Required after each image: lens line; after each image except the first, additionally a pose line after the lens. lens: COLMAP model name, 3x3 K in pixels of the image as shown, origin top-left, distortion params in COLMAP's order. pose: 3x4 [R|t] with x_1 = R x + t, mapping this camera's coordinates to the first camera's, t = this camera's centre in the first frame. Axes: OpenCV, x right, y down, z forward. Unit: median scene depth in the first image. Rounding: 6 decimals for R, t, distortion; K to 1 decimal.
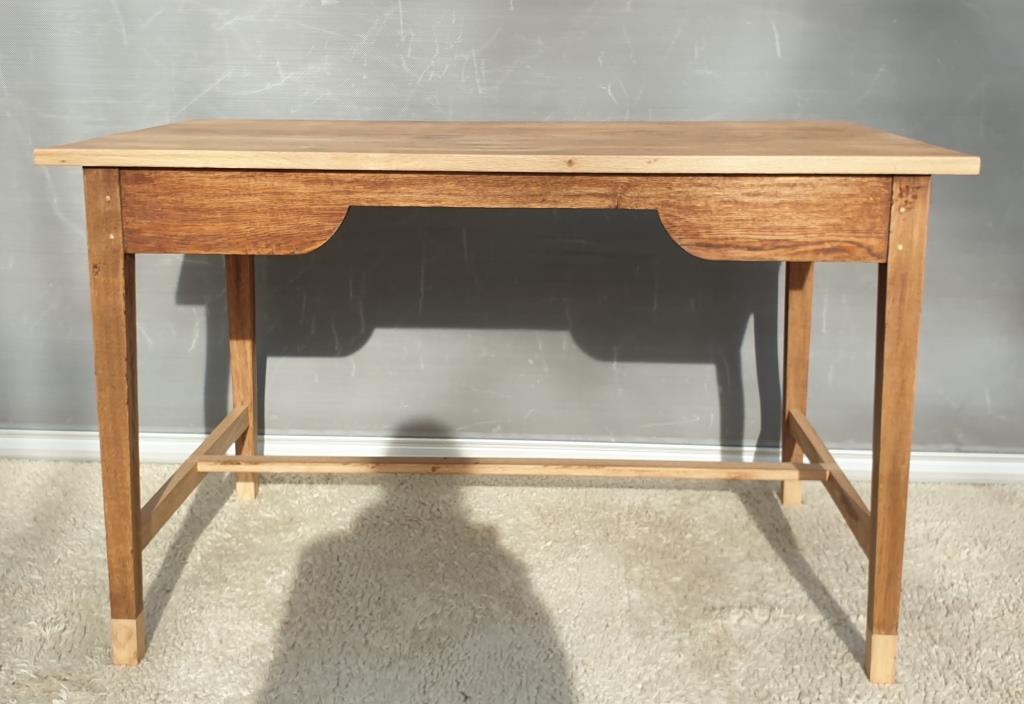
lens RADIAL K [[1209.2, 0, 516.6], [0, 1209.2, 290.1], [0, 0, 1]] dist [0.149637, -0.454456]
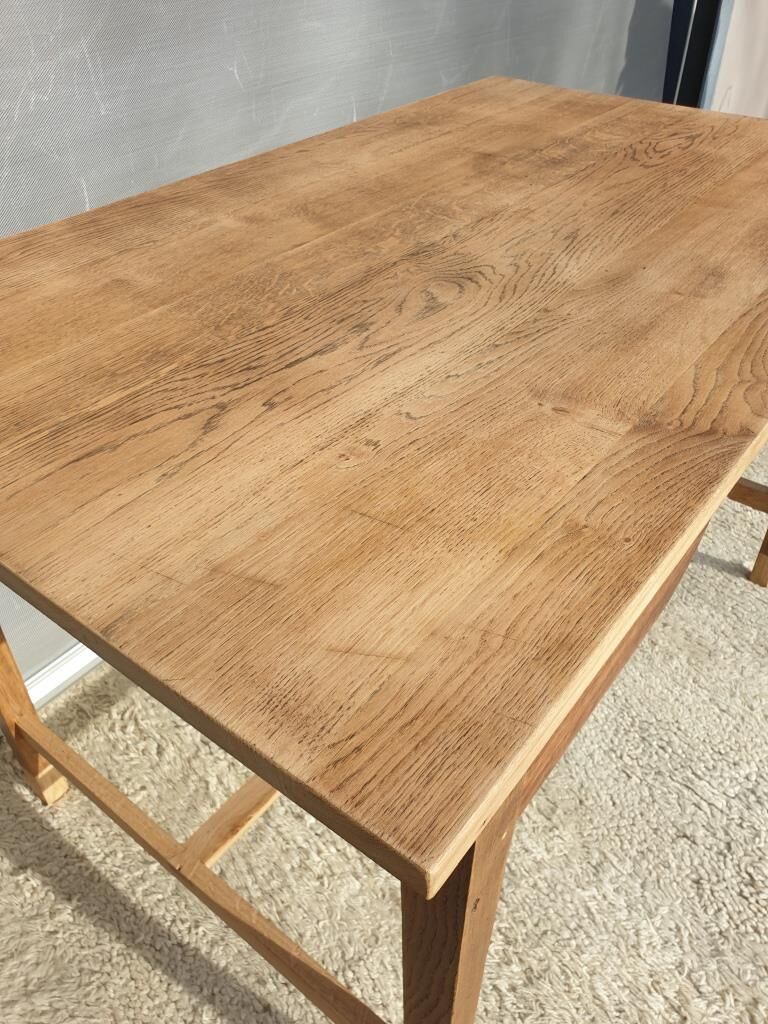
lens RADIAL K [[807.9, 0, 384.0], [0, 807.9, 512.0], [0, 0, 1]] dist [0.008586, 0.013226]
pose [[0.584216, -0.518989, 0.623972, -0.430948], [0.159486, 0.827242, 0.538735, -0.266743], [-0.795774, -0.215223, 0.566059, 0.825871]]
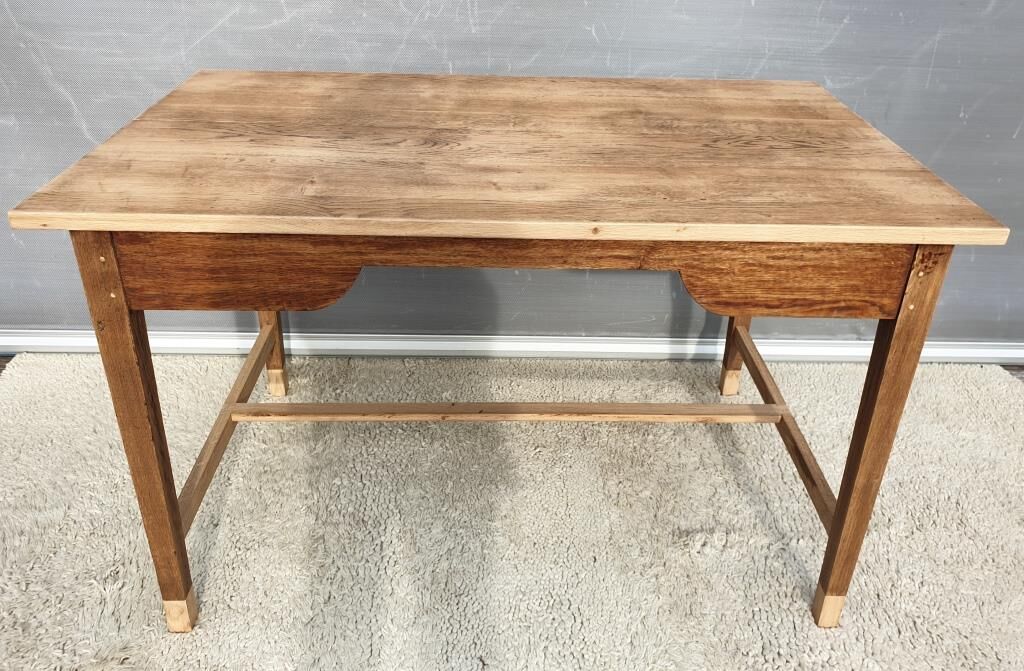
lens RADIAL K [[828.1, 0, 528.5], [0, 828.1, 302.1], [0, 0, 1]] dist [0.007955, 0.003251]
pose [[0.997302, -0.009023, 0.072857, -0.049796], [-0.013417, 0.953298, 0.301732, -0.218851], [-0.072177, -0.301896, 0.950605, 0.328888]]
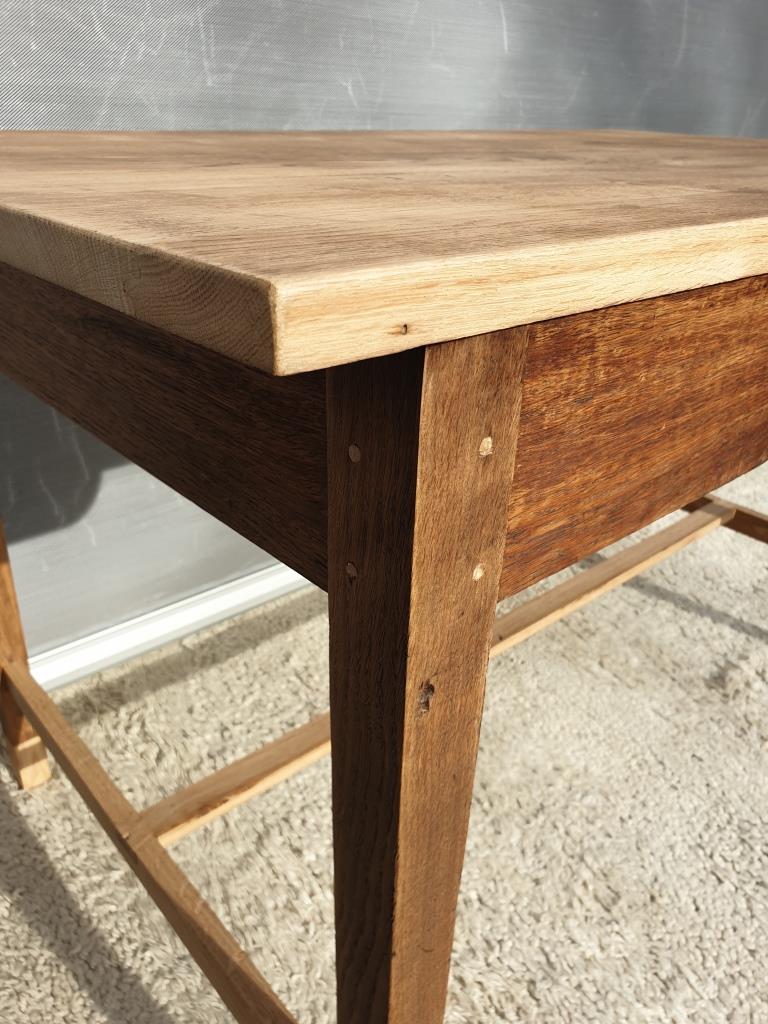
lens RADIAL K [[807.9, 0, 384.0], [0, 807.9, 512.0], [0, 0, 1]] dist [0.008586, 0.013226]
pose [[0.724275, -0.297014, 0.622260, -0.417802], [0.106719, 0.939879, 0.324405, -0.108678], [-0.681202, -0.168551, 0.712428, 0.812815]]
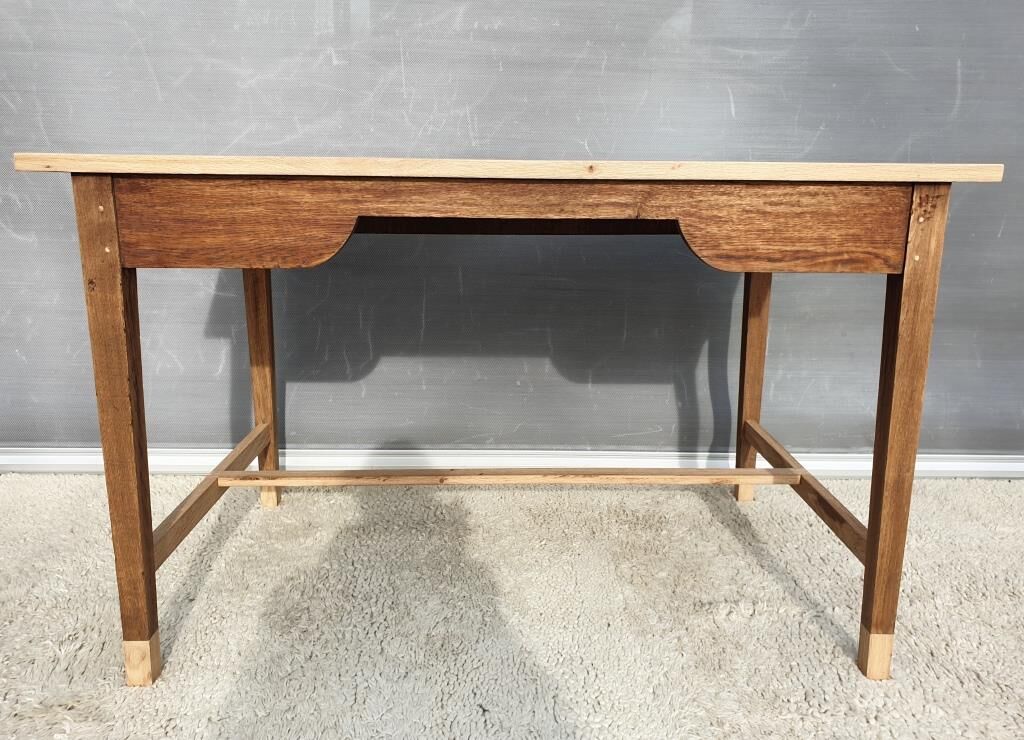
lens RADIAL K [[824.8, 0, 524.9], [0, 824.8, 369.2], [0, 0, 1]] dist [0.003911, 0.018956]
pose [[0.997892, -0.010409, 0.064055, -0.045428], [0.008140, 0.999333, 0.035591, 0.026233], [-0.064383, -0.034994, 0.997312, 0.308015]]
